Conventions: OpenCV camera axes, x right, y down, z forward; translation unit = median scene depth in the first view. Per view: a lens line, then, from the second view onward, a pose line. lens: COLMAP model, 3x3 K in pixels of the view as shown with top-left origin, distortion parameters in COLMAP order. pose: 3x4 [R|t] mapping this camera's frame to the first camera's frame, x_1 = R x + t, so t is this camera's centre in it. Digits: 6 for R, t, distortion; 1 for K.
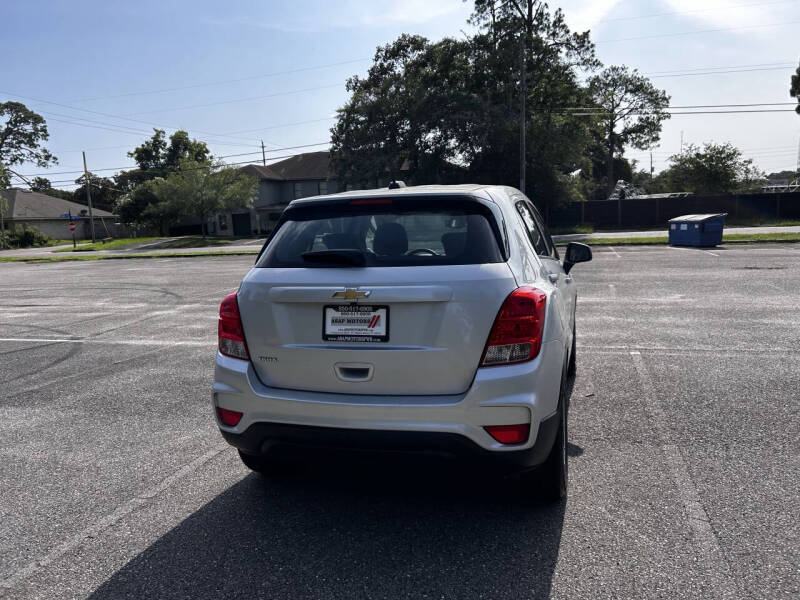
lens RADIAL K [[602.6, 0, 401.2], [0, 602.6, 302.7], [0, 0, 1]] dist [0.045705, -0.047509]
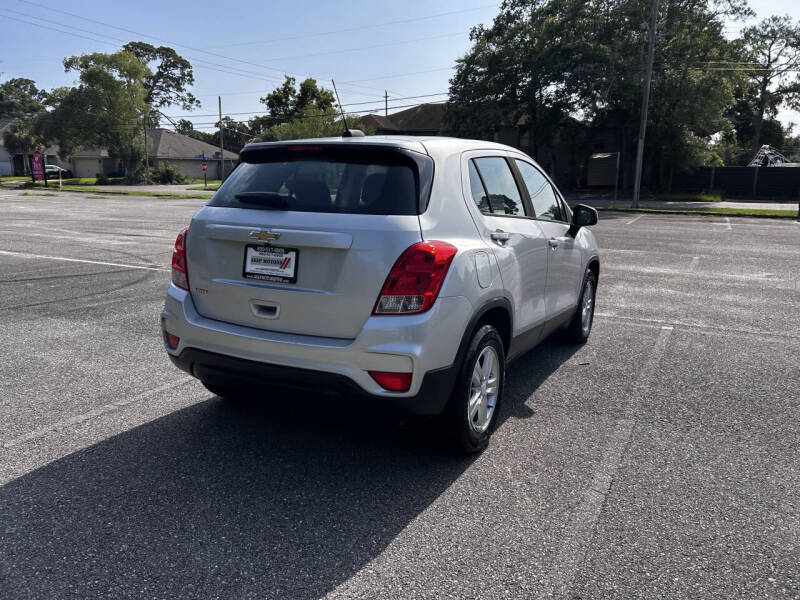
lens RADIAL K [[602.6, 0, 403.9], [0, 602.6, 295.6], [0, 0, 1]] dist [0.045705, -0.047509]
pose [[0.979719, 0.088651, -0.179697, 0.024097], [-0.077343, 0.994614, 0.069001, -0.000098], [0.184846, -0.053704, 0.981299, 0.000023]]
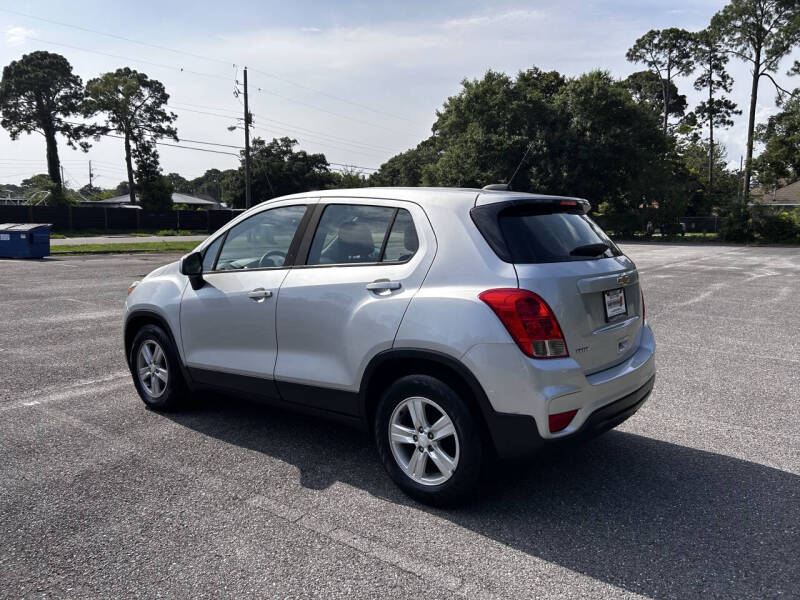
lens RADIAL K [[602.6, 0, 405.1], [0, 602.6, 297.6], [0, 0, 1]] dist [0.045705, -0.047509]
pose [[0.372040, -0.076355, 0.925071, -0.092882], [0.104575, 0.993714, 0.039963, -0.004971], [-0.922307, 0.081871, 0.377686, 0.064116]]
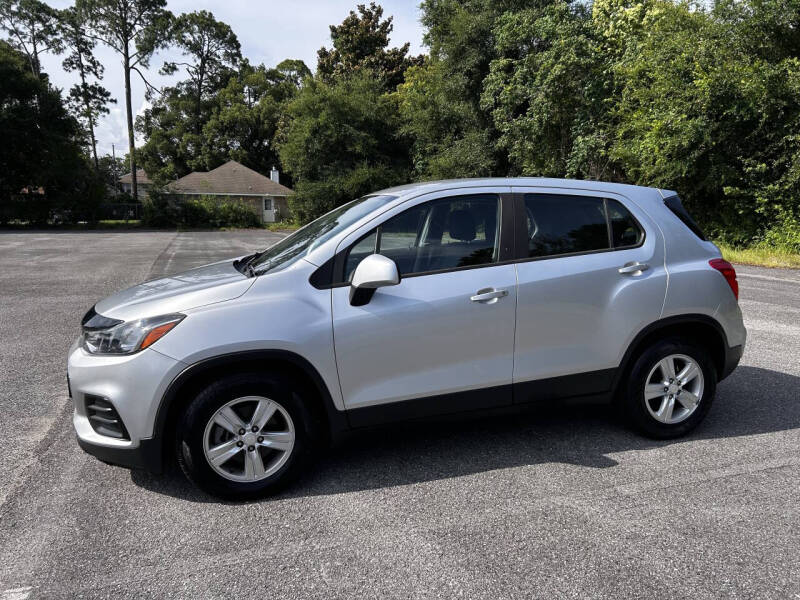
lens RADIAL K [[602.6, 0, 401.2], [0, 602.6, 301.0], [0, 0, 1]] dist [0.045705, -0.047509]
pose [[-0.556204, -0.086175, 0.826566, -0.076025], [0.131841, 0.972863, 0.190144, -0.021183], [-0.820521, 0.214734, -0.529749, 0.177668]]
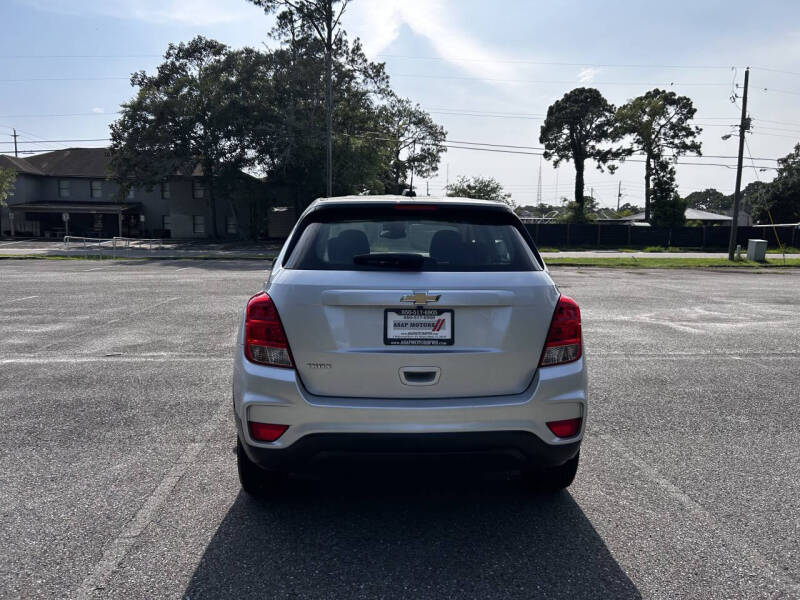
lens RADIAL K [[602.6, 0, 404.1], [0, 602.6, 293.9], [0, 0, 1]] dist [0.045705, -0.047509]
pose [[0.935578, 0.015313, 0.352788, -0.031264], [-0.001611, 0.999234, -0.039101, 0.001258], [-0.353117, 0.036013, 0.934886, 0.004958]]
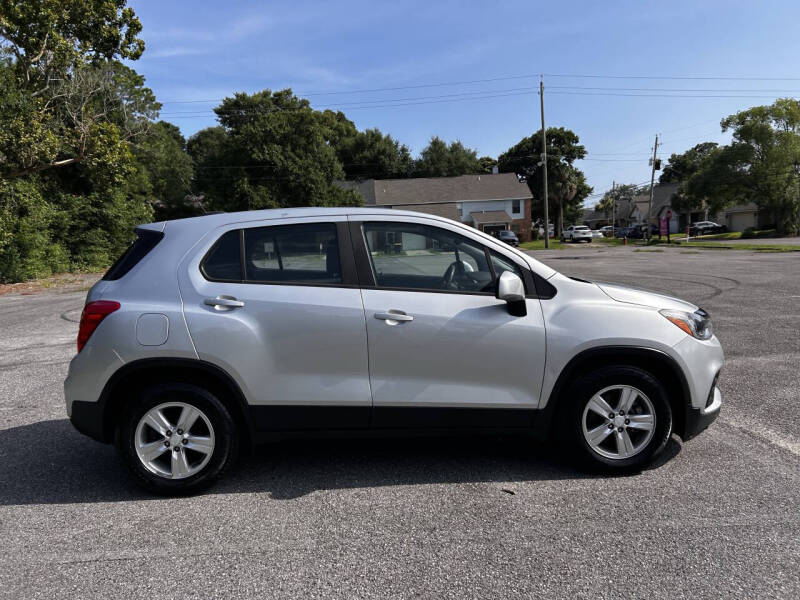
lens RADIAL K [[602.6, 0, 407.9], [0, 602.6, 299.9], [0, 0, 1]] dist [0.045705, -0.047509]
pose [[0.350561, 0.120640, -0.928737, 0.109381], [-0.102139, 0.990678, 0.090132, -0.014203], [0.930953, 0.063264, 0.359616, 0.075424]]
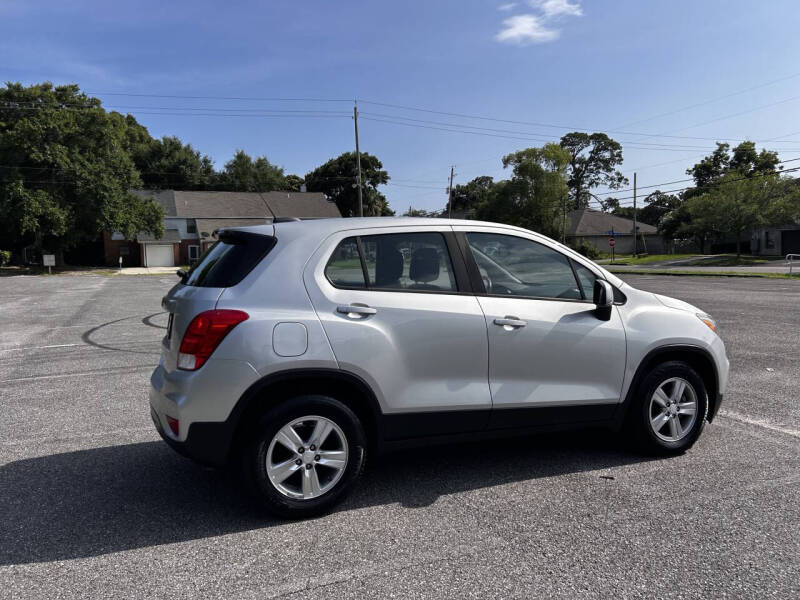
lens RADIAL K [[602.6, 0, 407.9], [0, 602.6, 297.4], [0, 0, 1]] dist [0.045705, -0.047509]
pose [[0.640092, 0.087434, -0.763307, 0.088602], [-0.113617, 0.993352, 0.018508, -0.007546], [0.759850, 0.074878, 0.645771, 0.033797]]
